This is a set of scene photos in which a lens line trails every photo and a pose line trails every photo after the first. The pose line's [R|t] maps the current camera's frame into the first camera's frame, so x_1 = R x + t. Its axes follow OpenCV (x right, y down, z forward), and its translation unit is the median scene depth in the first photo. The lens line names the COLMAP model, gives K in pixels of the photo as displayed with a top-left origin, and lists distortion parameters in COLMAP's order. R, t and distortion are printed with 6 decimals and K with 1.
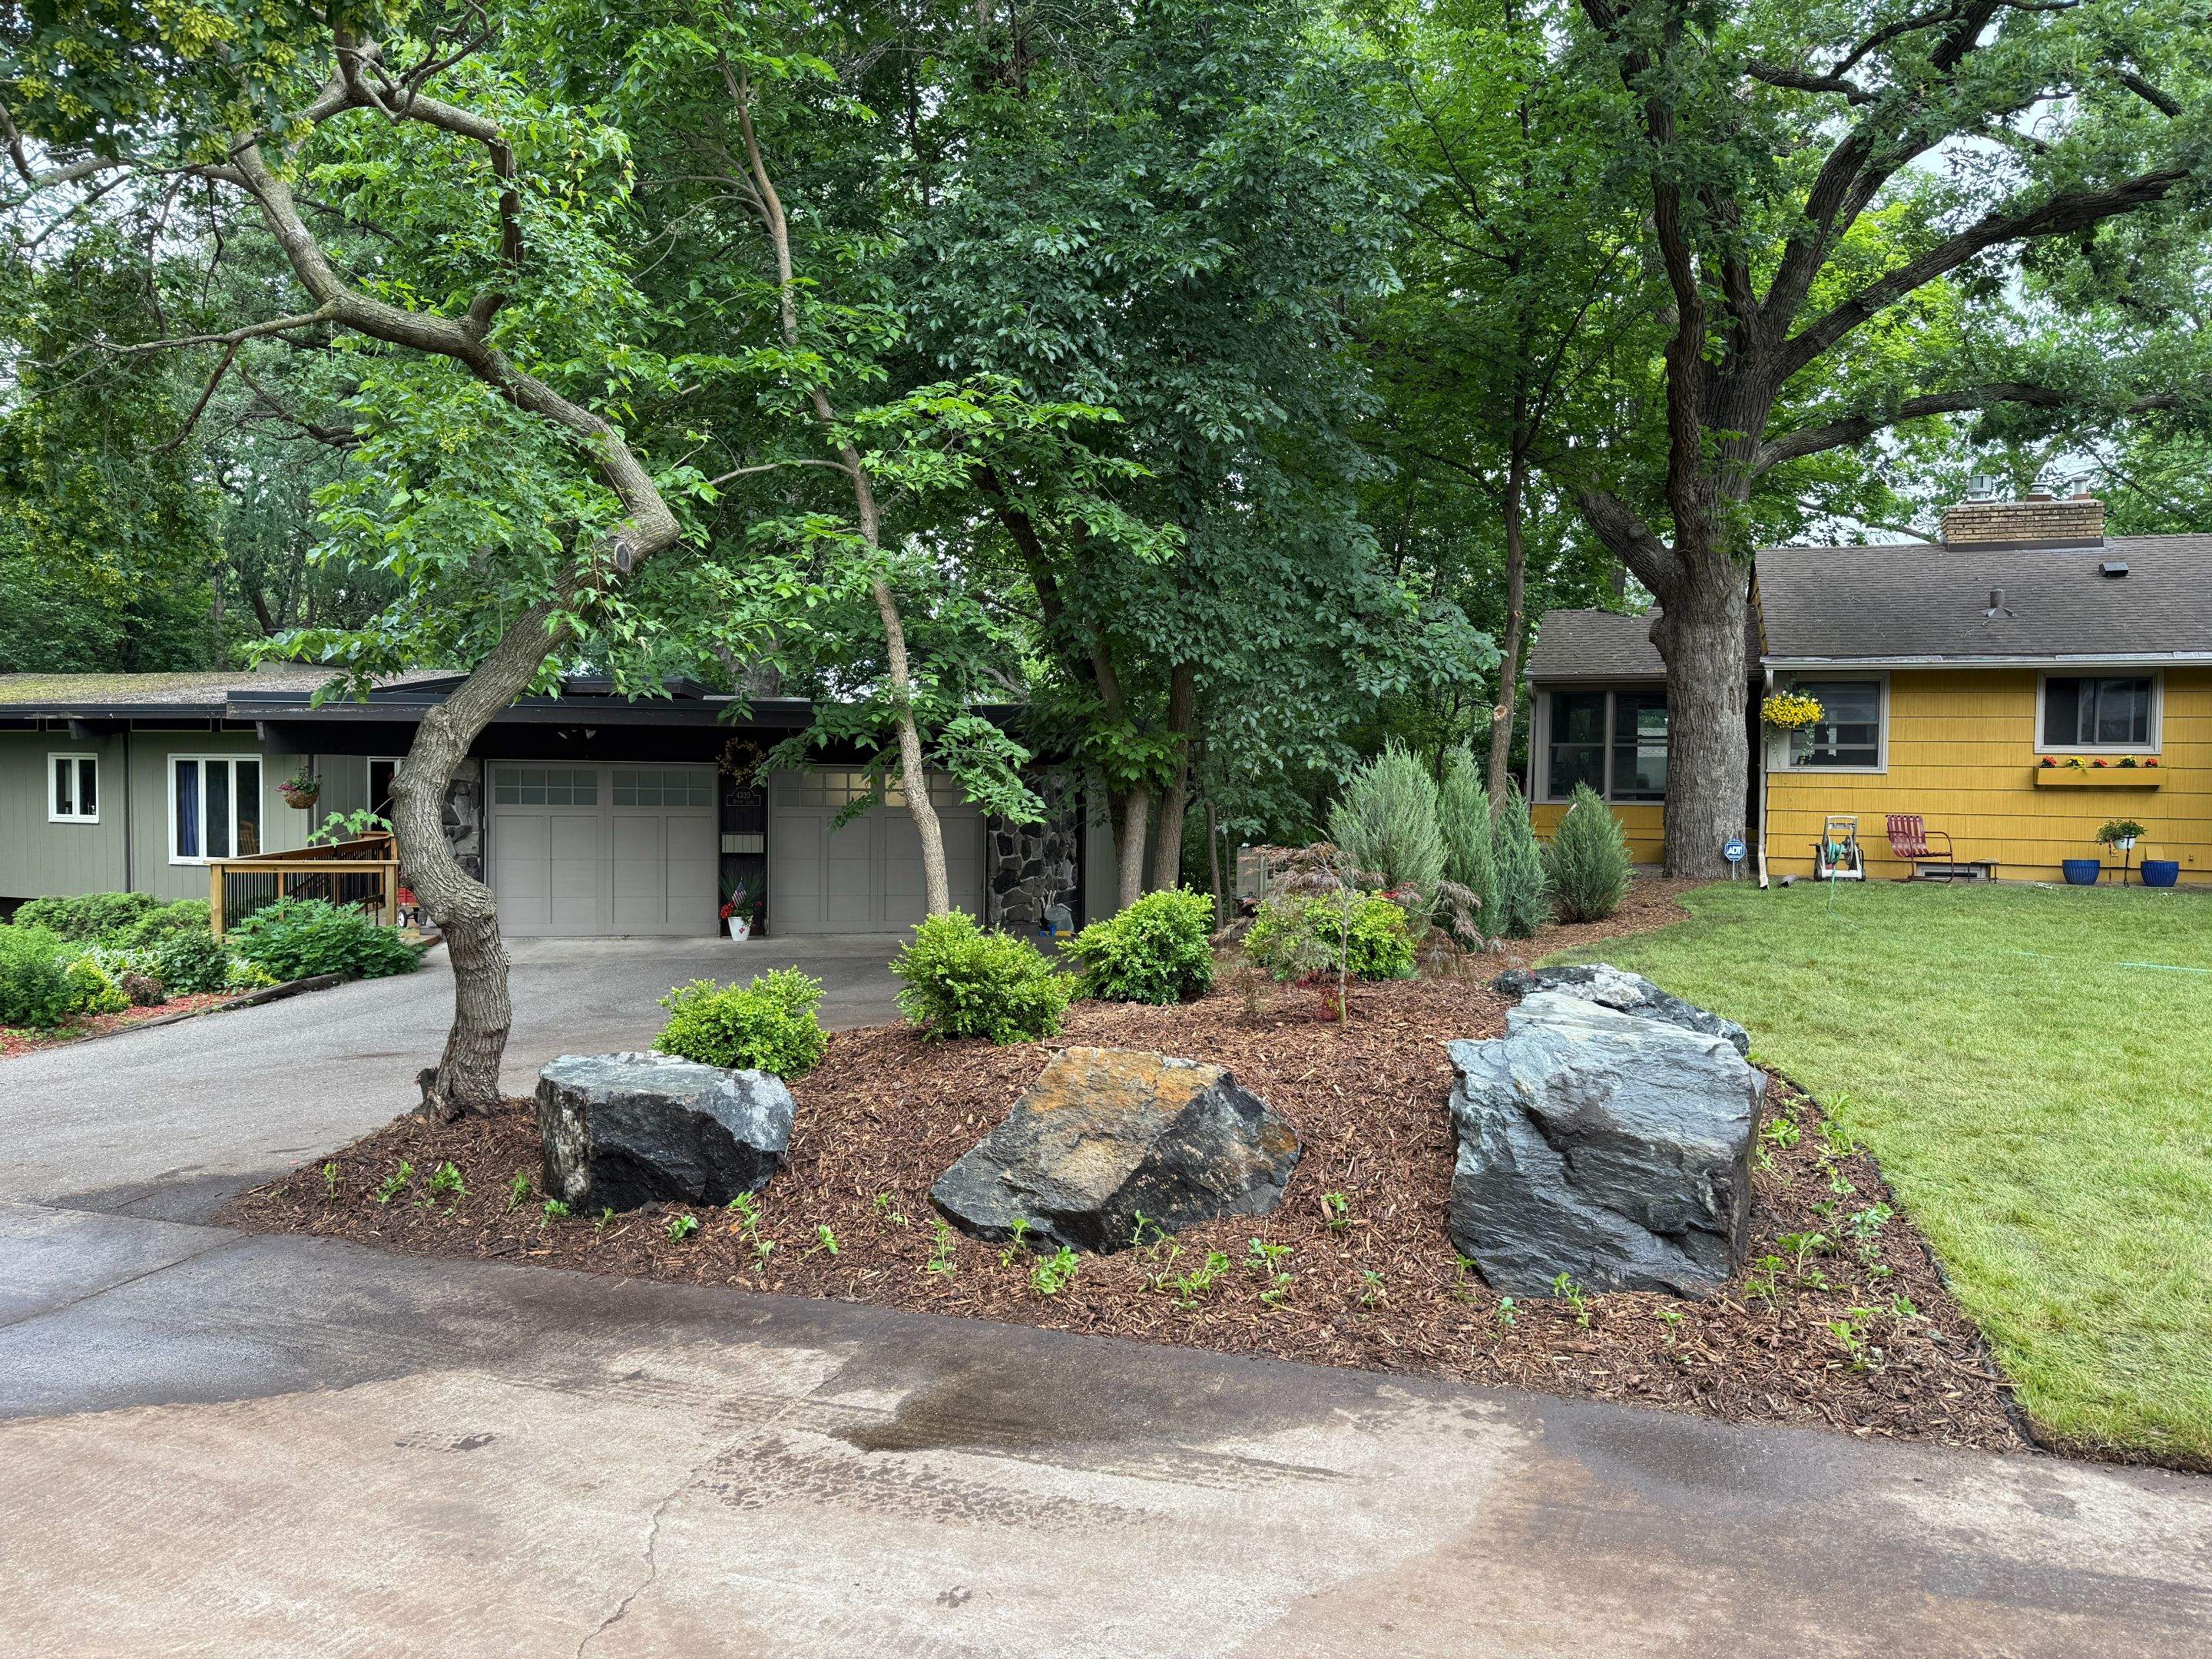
lens RADIAL K [[1523.1, 0, 1109.8], [0, 1523.1, 847.2], [0, 0, 1]] dist [0.153208, -0.240718]
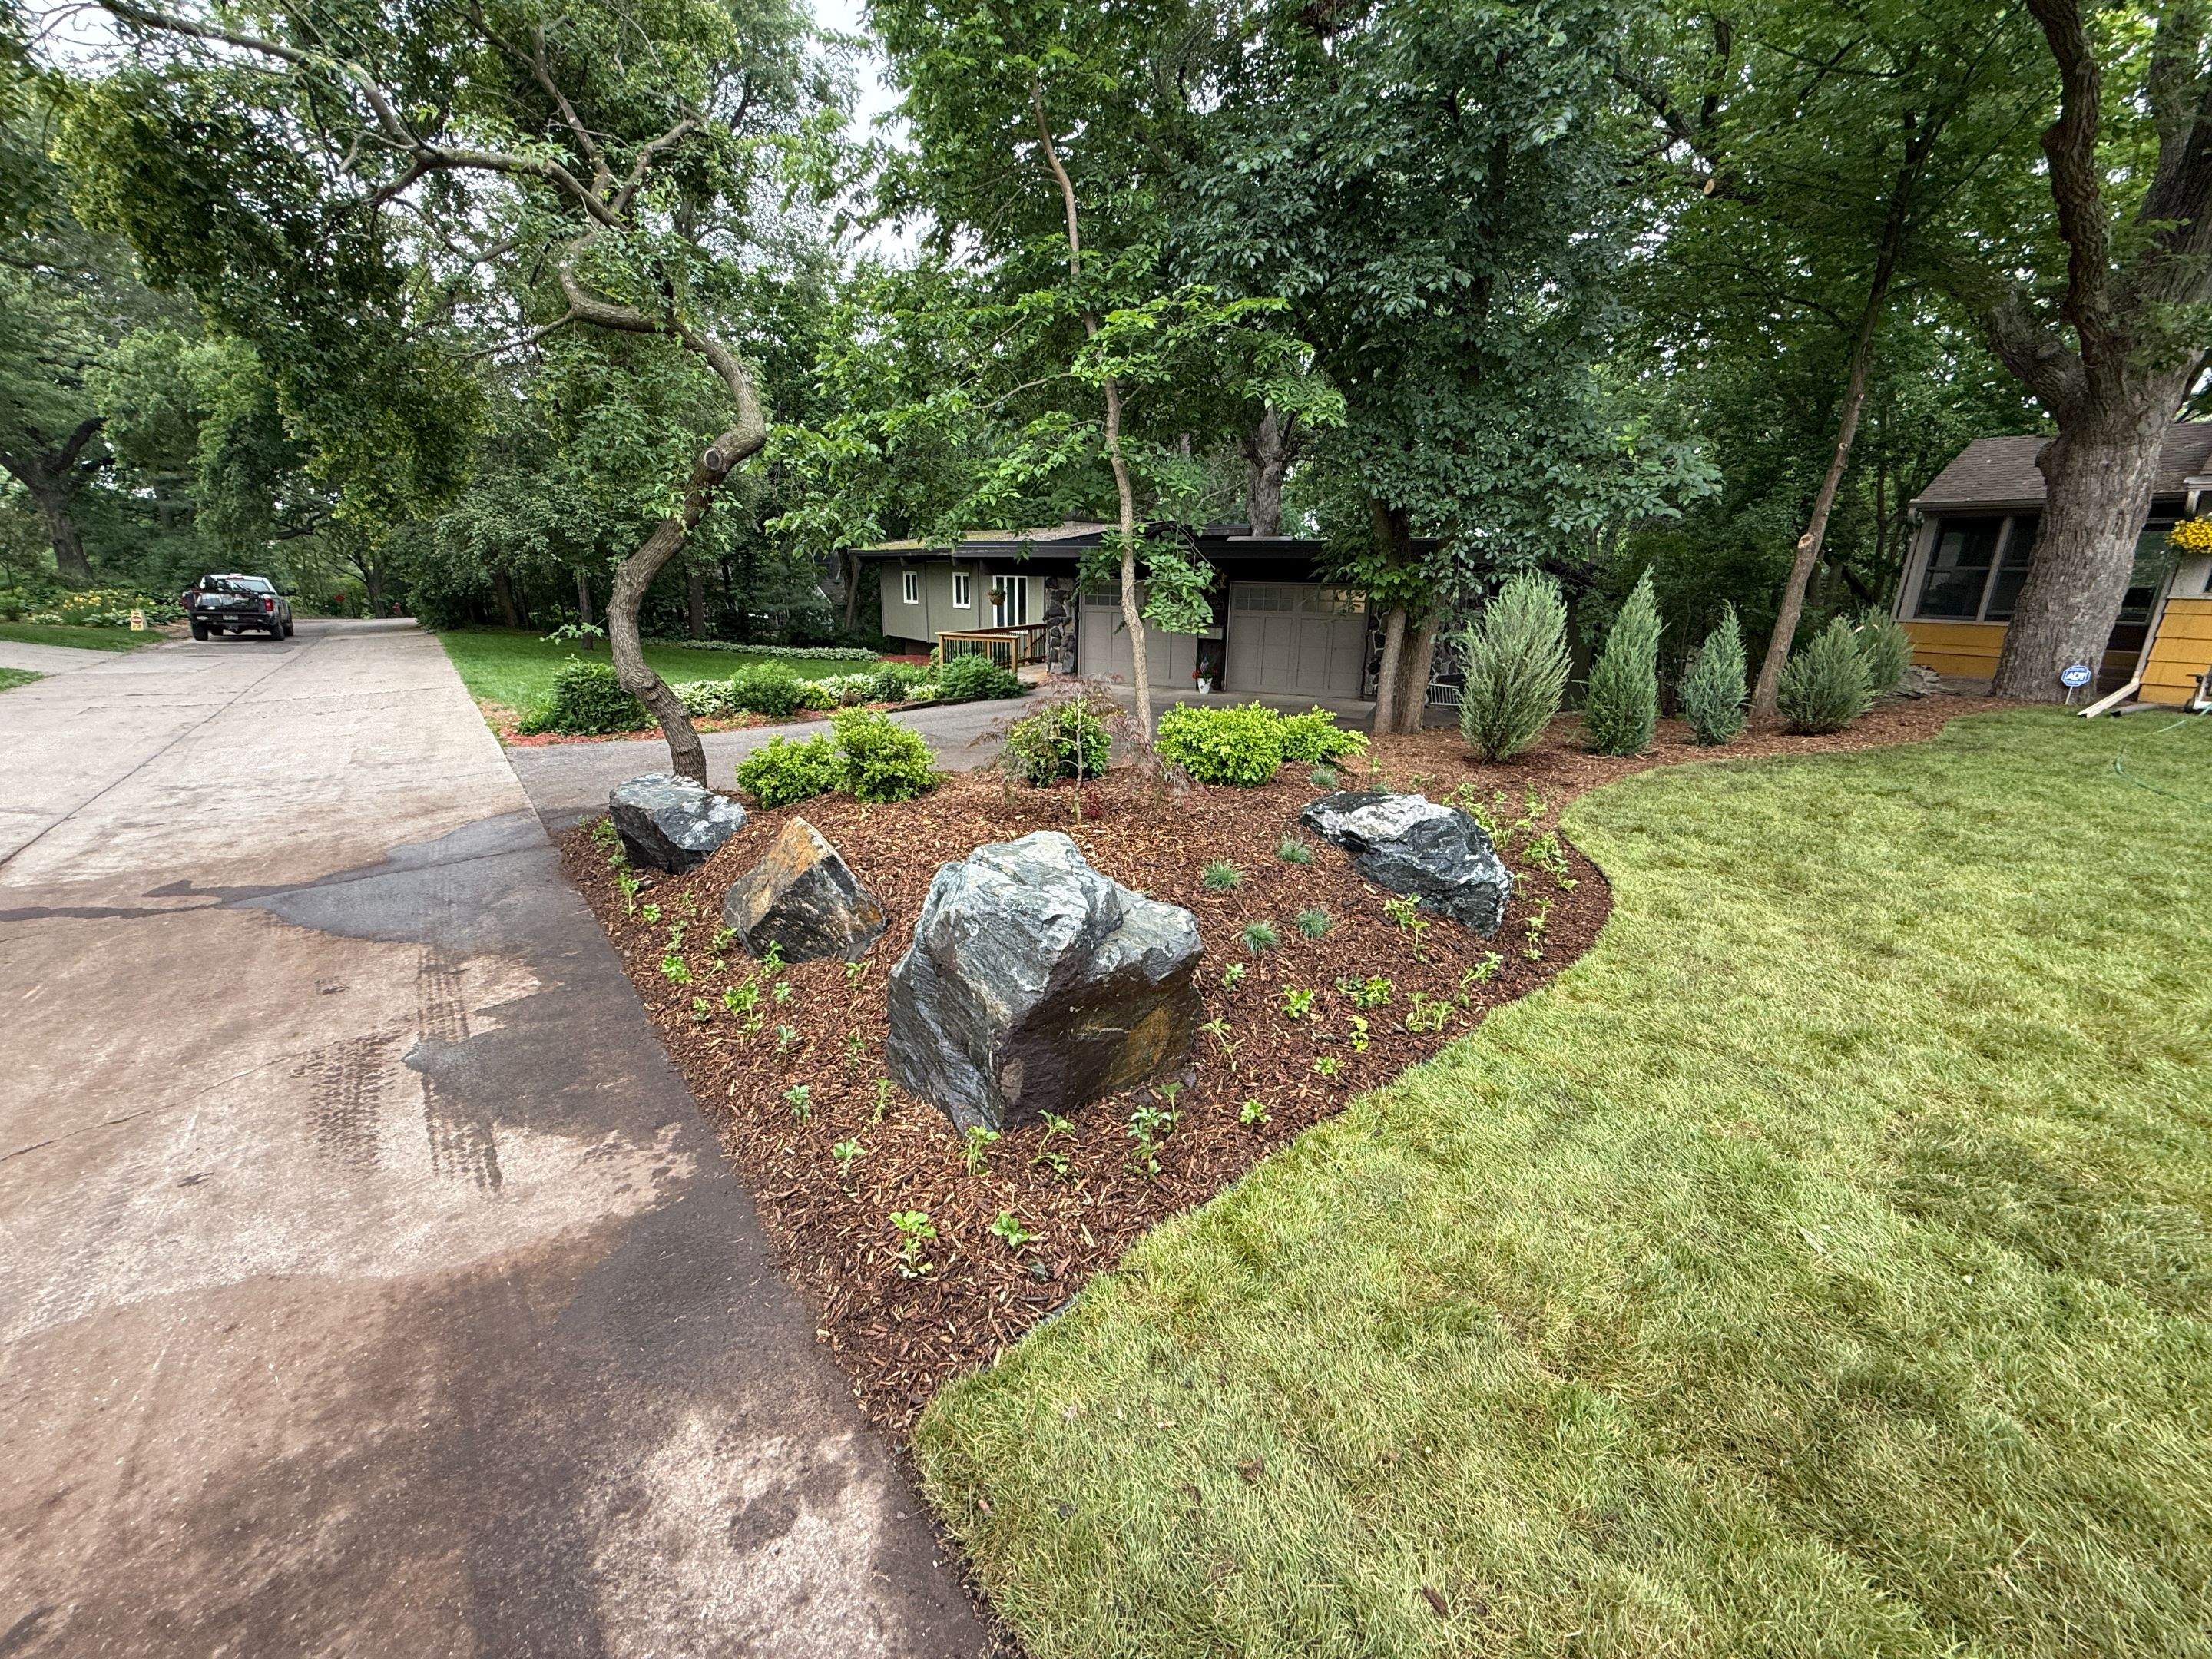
lens RADIAL K [[873.7, 0, 1102.1], [0, 873.7, 832.5], [0, 0, 1]] dist [0.001198, -0.000007]
pose [[0.837551, 0.158490, -0.522866, 0.258376], [-0.033189, 0.969993, 0.240858, -0.023312], [0.545350, -0.184378, 0.817678, 0.205237]]
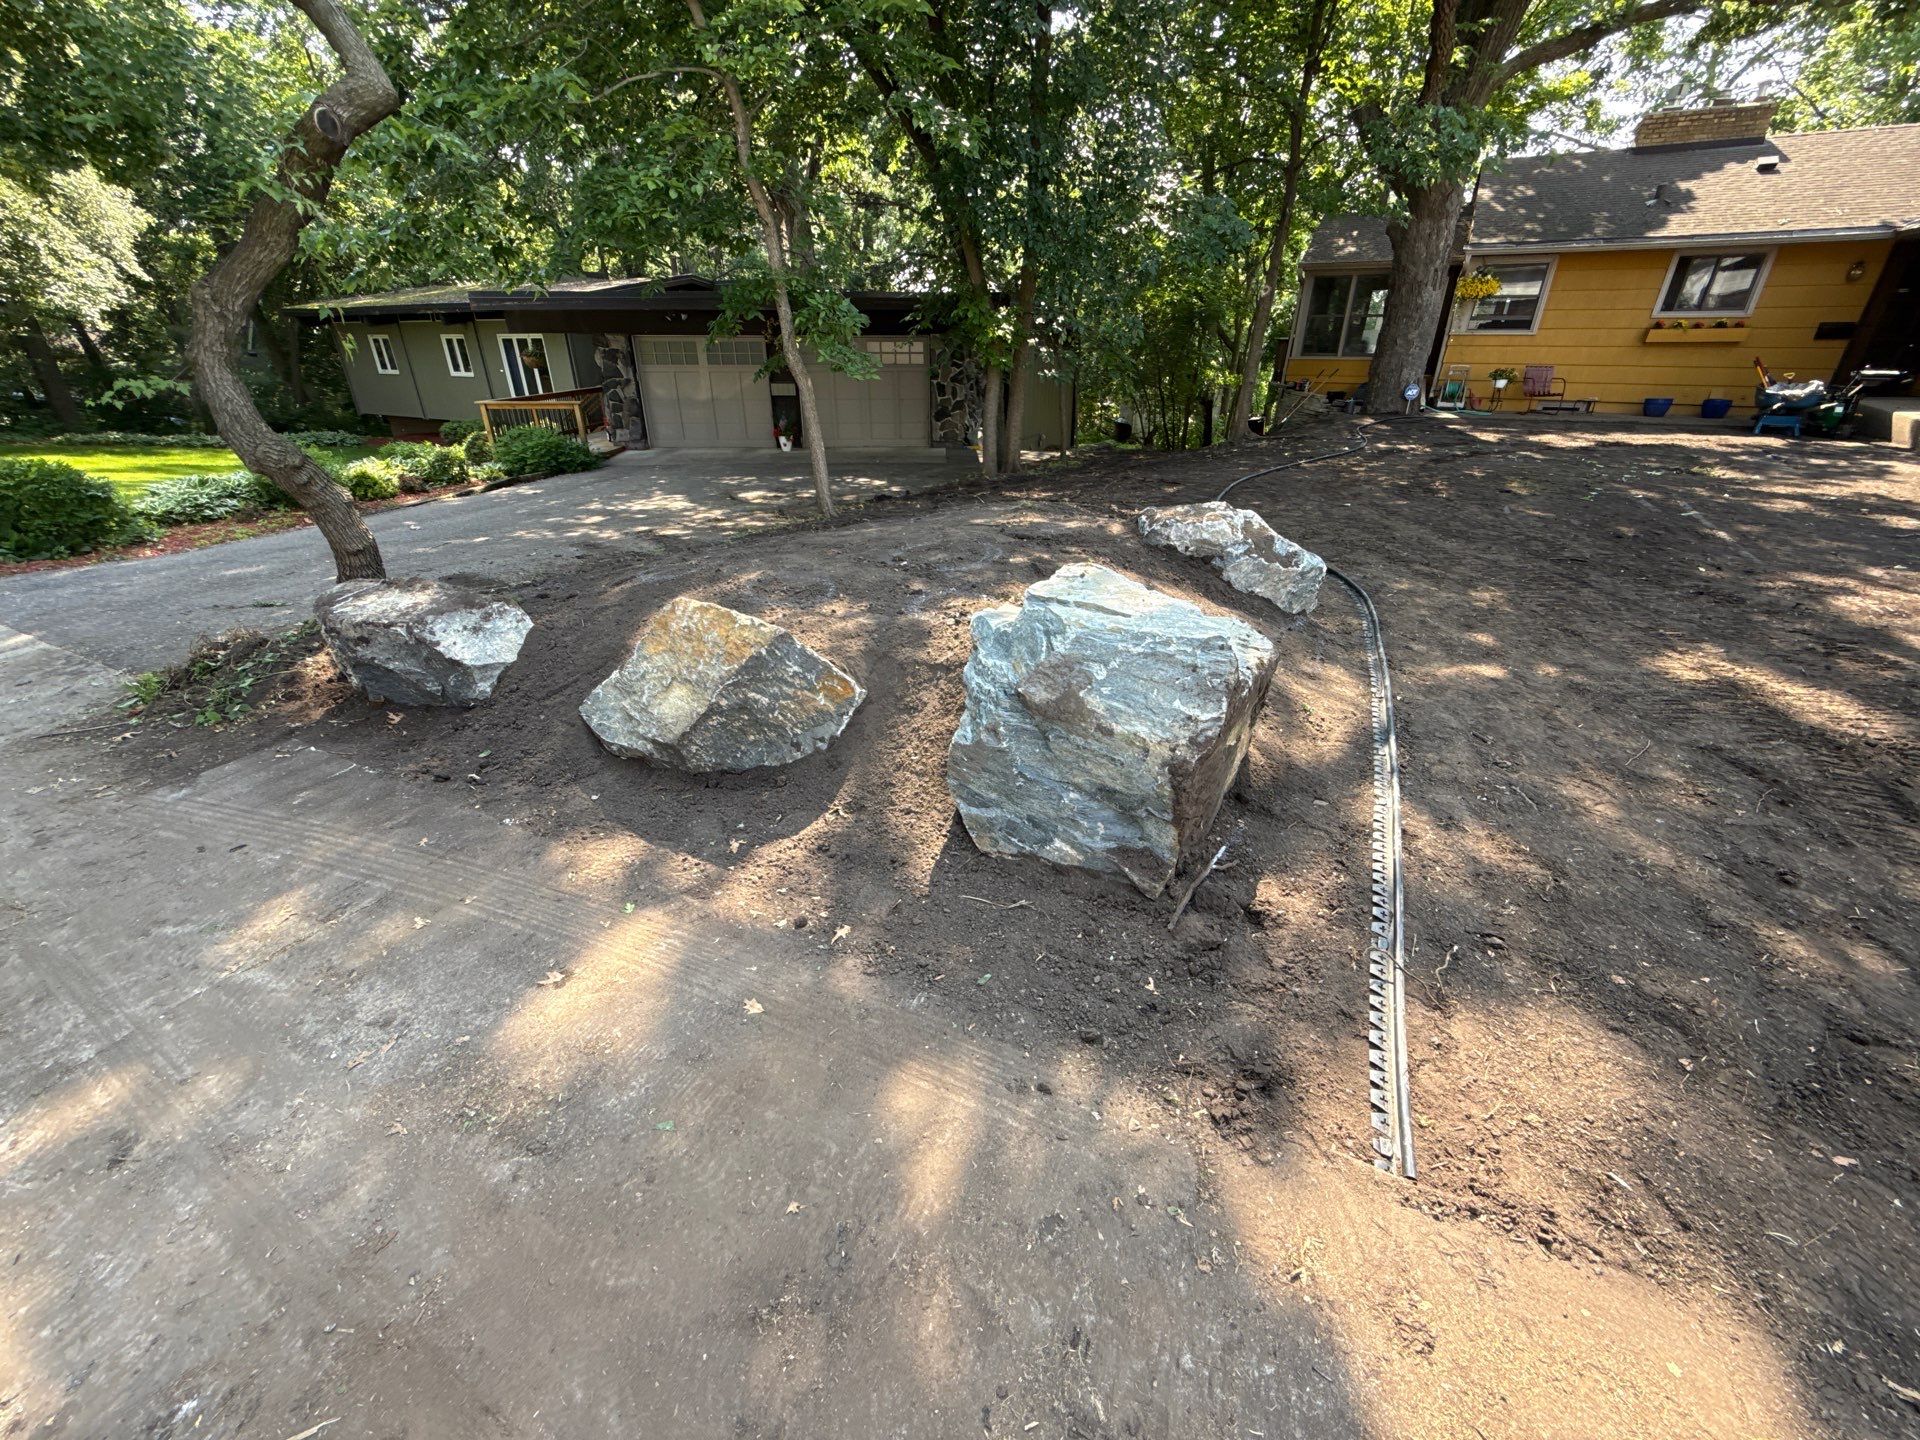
lens RADIAL K [[759.6, 0, 960.0], [0, 759.6, 720.0], [0, 0, 1]] dist [0.000801, 0.000294]
pose [[0.990144, 0.053630, -0.129377, 0.110346], [0.002962, 0.915551, 0.402191, -0.006904], [0.140021, -0.398610, 0.906369, 0.192439]]
